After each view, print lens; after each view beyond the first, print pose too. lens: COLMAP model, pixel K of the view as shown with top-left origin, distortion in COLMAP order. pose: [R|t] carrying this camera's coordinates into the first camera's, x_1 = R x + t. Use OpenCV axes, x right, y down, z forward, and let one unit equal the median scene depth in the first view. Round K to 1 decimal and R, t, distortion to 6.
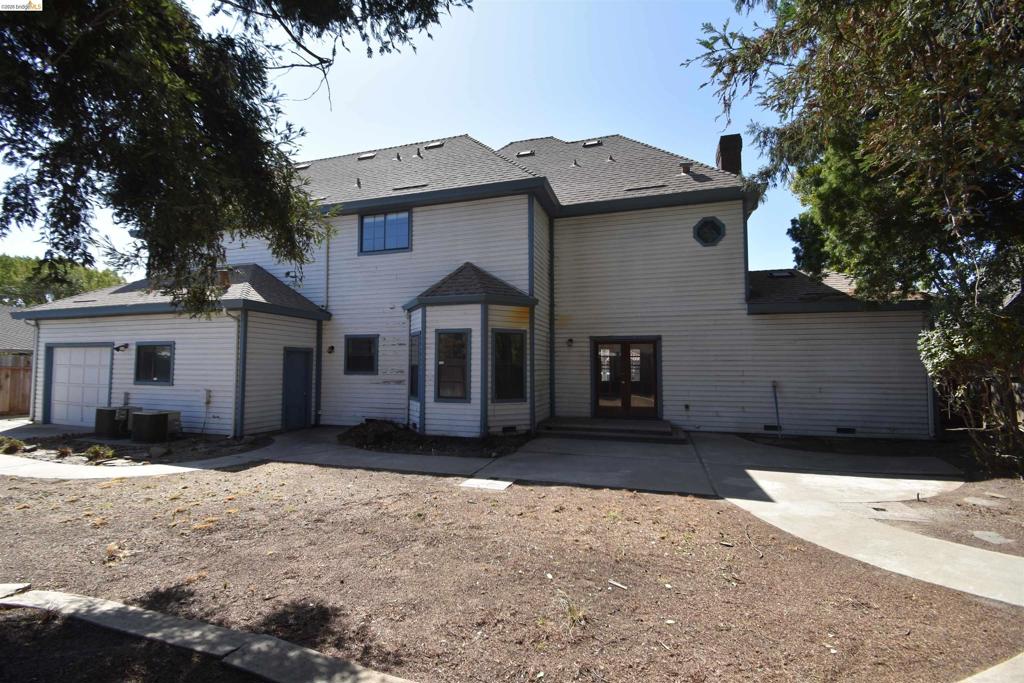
lens RADIAL K [[448.1, 0, 513.6], [0, 448.1, 341.1], [0, 0, 1]] dist [0.020862, -0.025200]
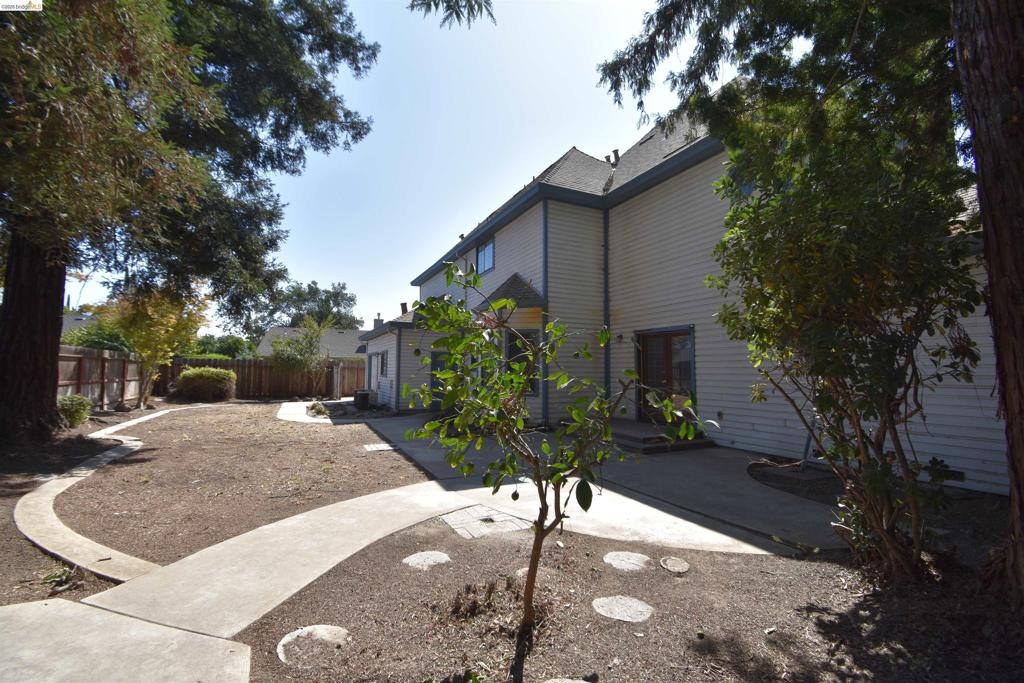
lens RADIAL K [[448.1, 0, 513.6], [0, 448.1, 341.1], [0, 0, 1]] dist [0.020862, -0.025200]
pose [[0.684017, -0.045382, -0.728053, 0.733383], [0.037044, 0.998936, -0.027464, 0.029310], [0.728525, -0.008185, 0.684970, 0.222277]]
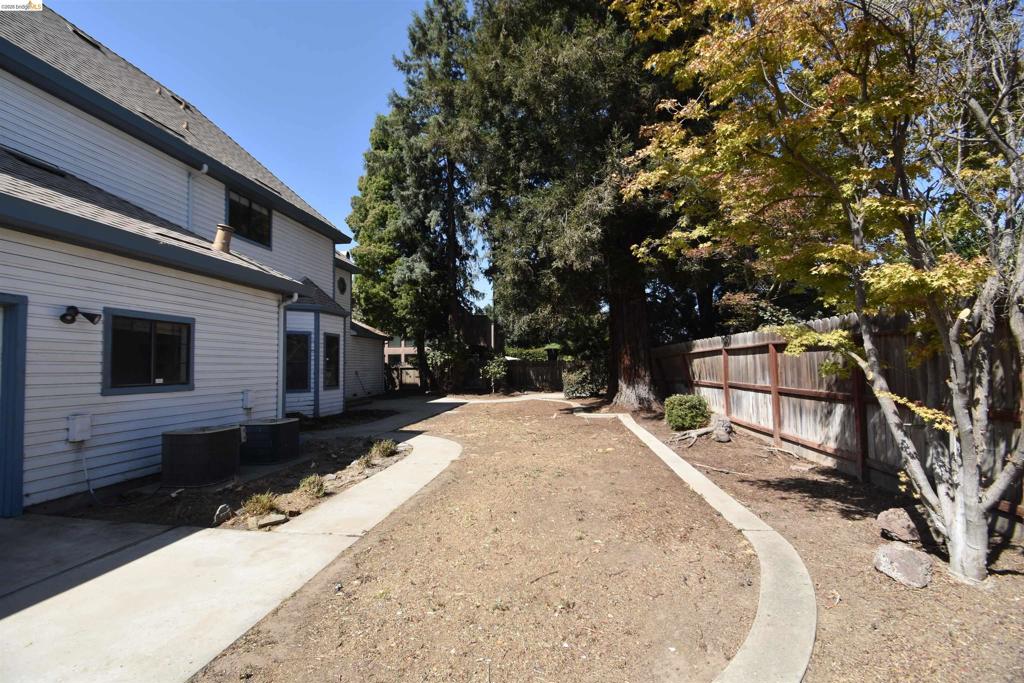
lens RADIAL K [[448.1, 0, 513.6], [0, 448.1, 341.1], [0, 0, 1]] dist [0.020862, -0.025200]
pose [[-0.178646, 0.046733, 0.982803, -1.445222], [-0.049252, 0.997194, -0.056370, 0.044233], [-0.982680, -0.058476, -0.175844, 0.666759]]
